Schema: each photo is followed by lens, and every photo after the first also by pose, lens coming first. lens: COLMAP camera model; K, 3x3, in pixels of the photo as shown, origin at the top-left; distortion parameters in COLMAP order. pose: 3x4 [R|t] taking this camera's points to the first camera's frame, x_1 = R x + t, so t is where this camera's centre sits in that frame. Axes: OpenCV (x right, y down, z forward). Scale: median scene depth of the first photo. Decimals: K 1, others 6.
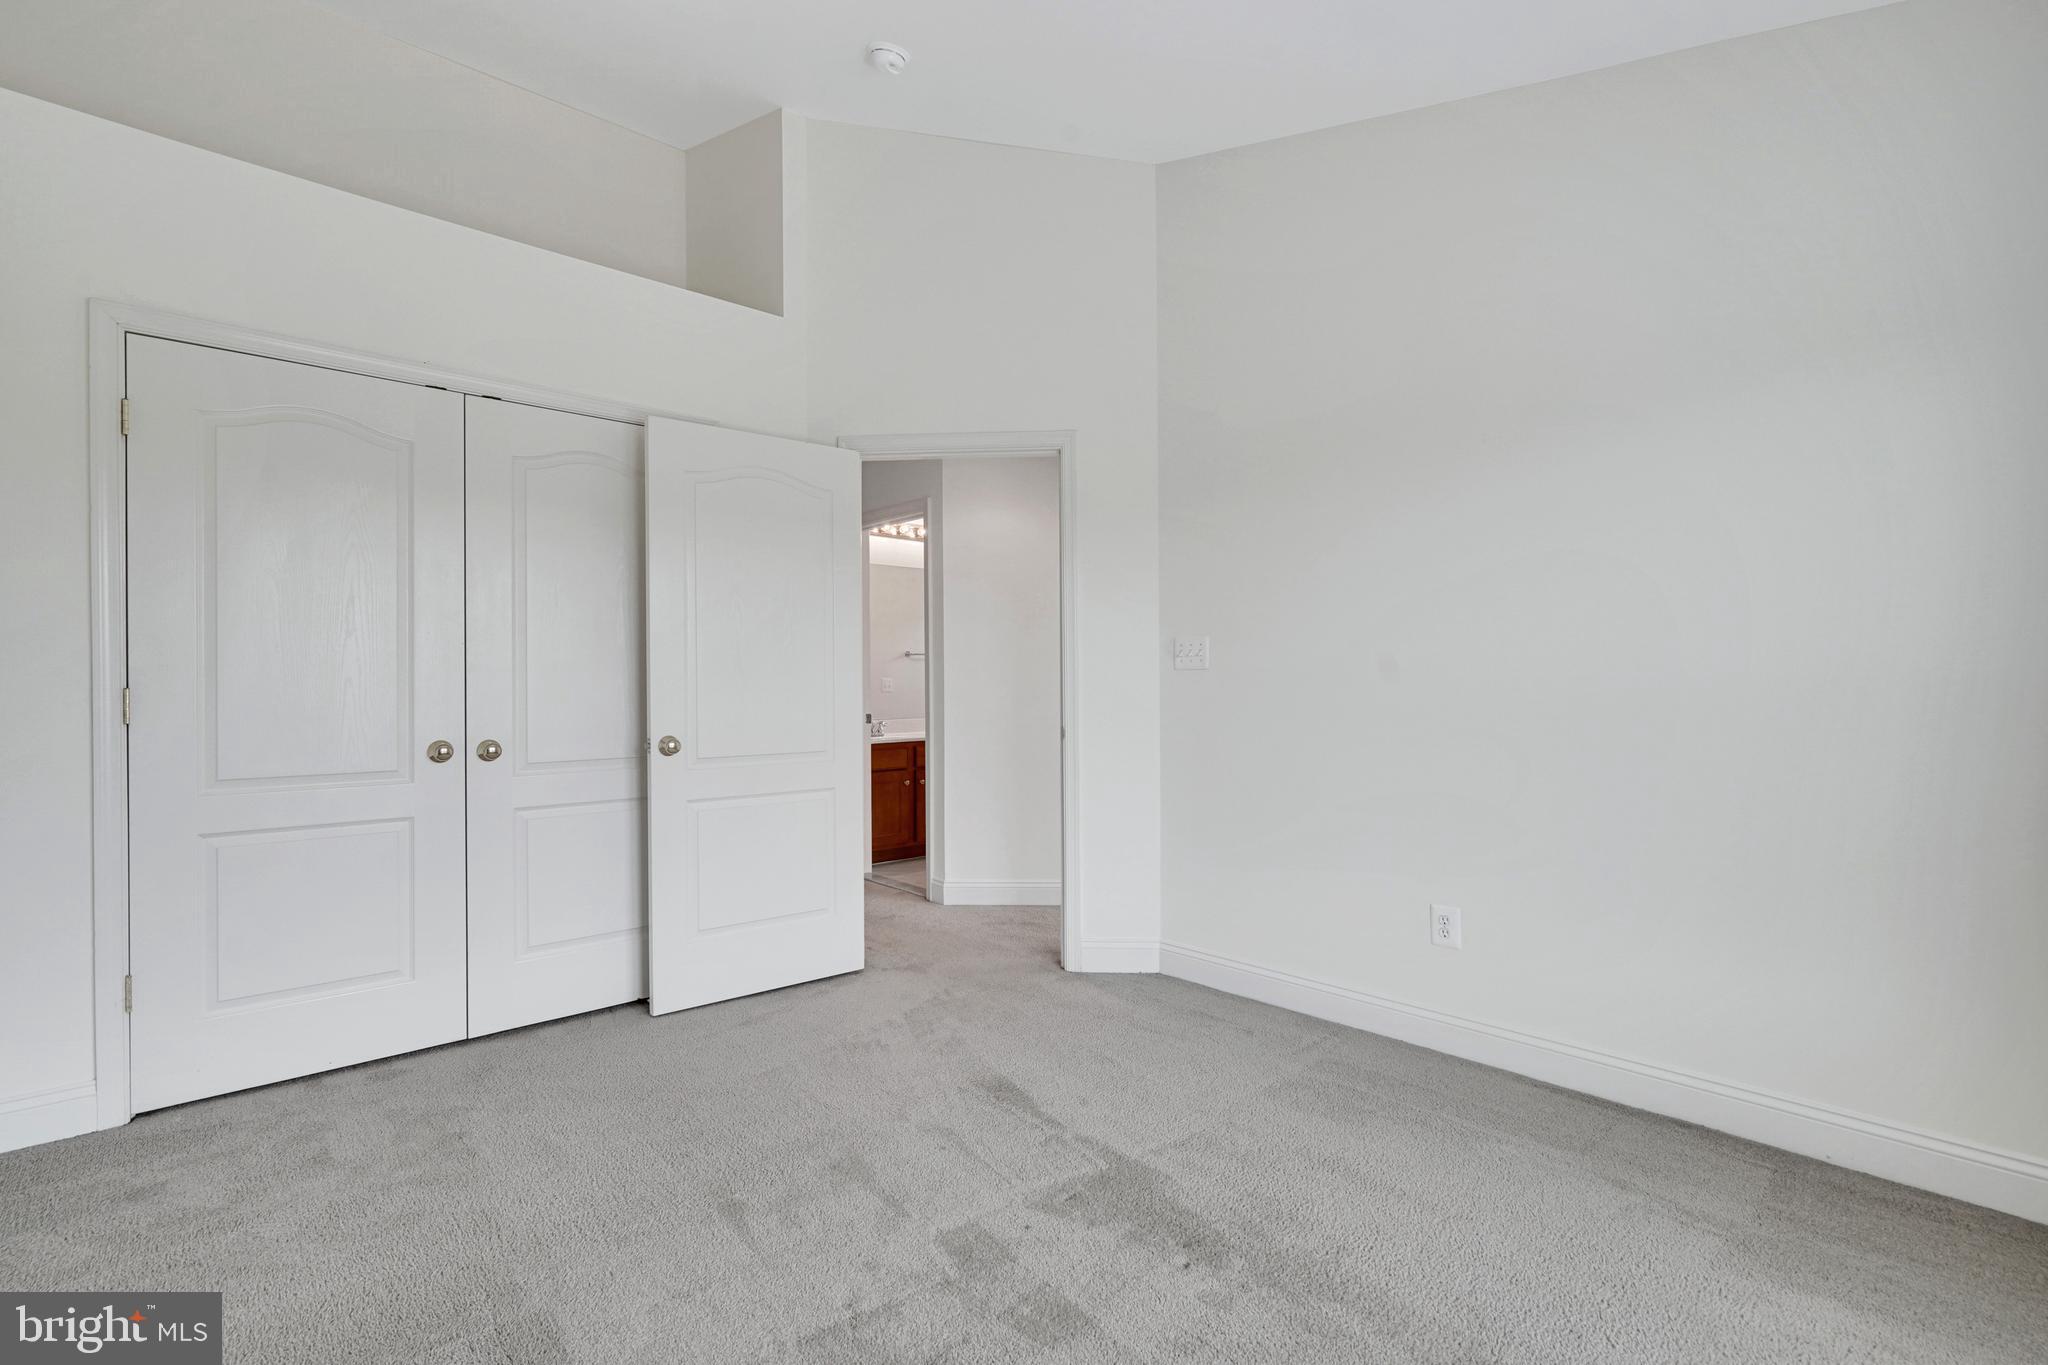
lens RADIAL K [[944.0, 0, 1021.7], [0, 944.0, 690.1], [0, 0, 1]] dist [-0.001010, -0.000191]
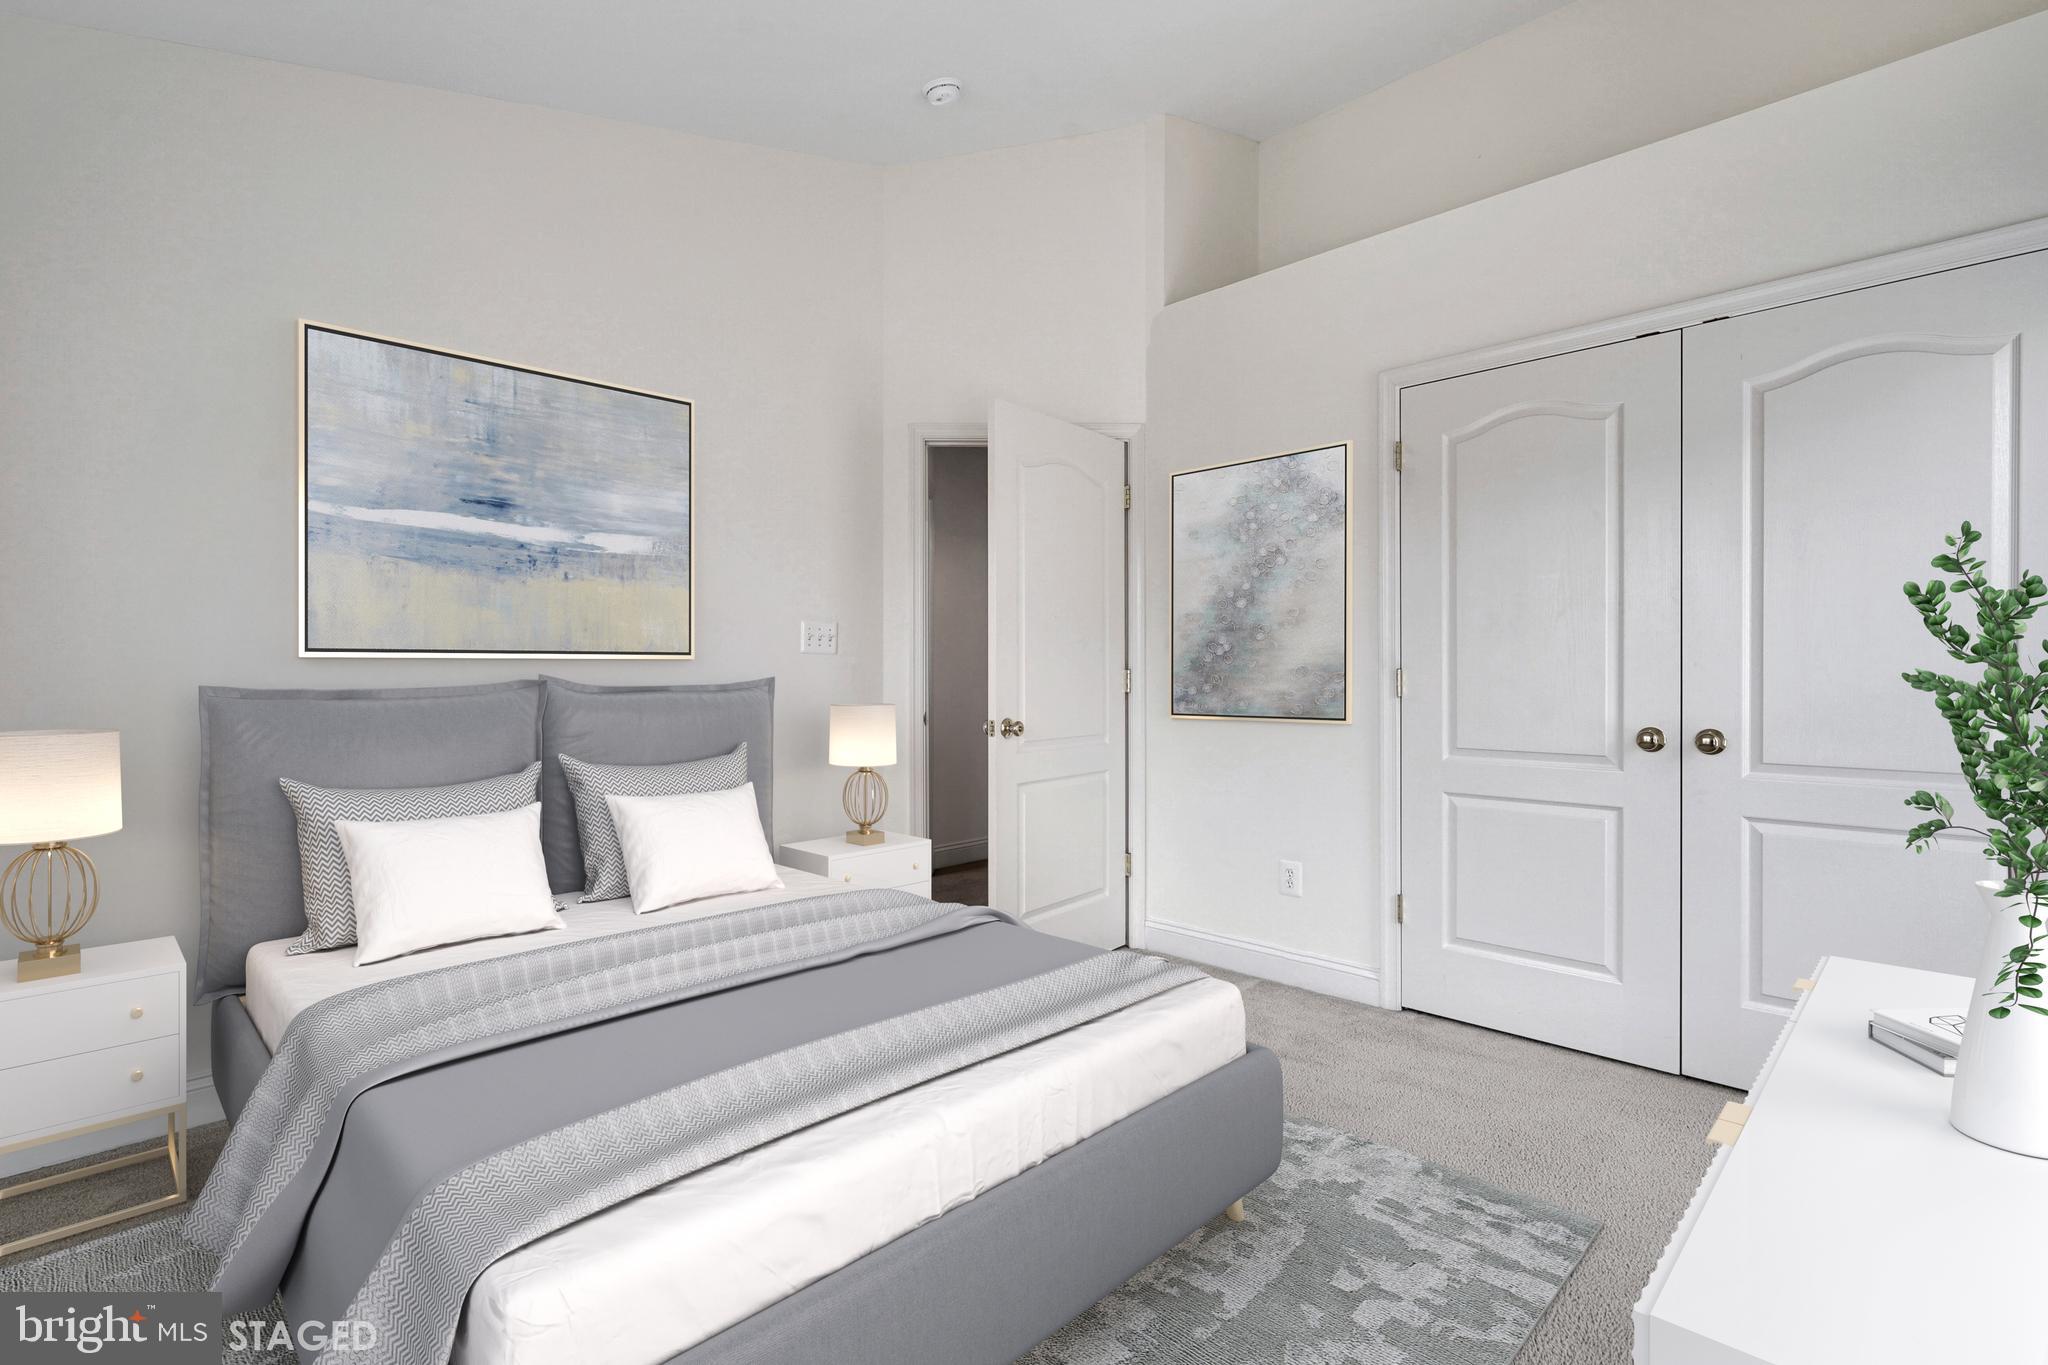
lens RADIAL K [[970.7, 0, 1019.5], [0, 970.7, 674.9], [0, 0, 1]] dist [-0.000189, -0.000068]
pose [[0.037043, 0.007996, -0.999282, 0.291462], [0.001396, 0.999967, 0.008054, -0.004722], [0.999313, -0.001693, 0.037030, 0.372766]]
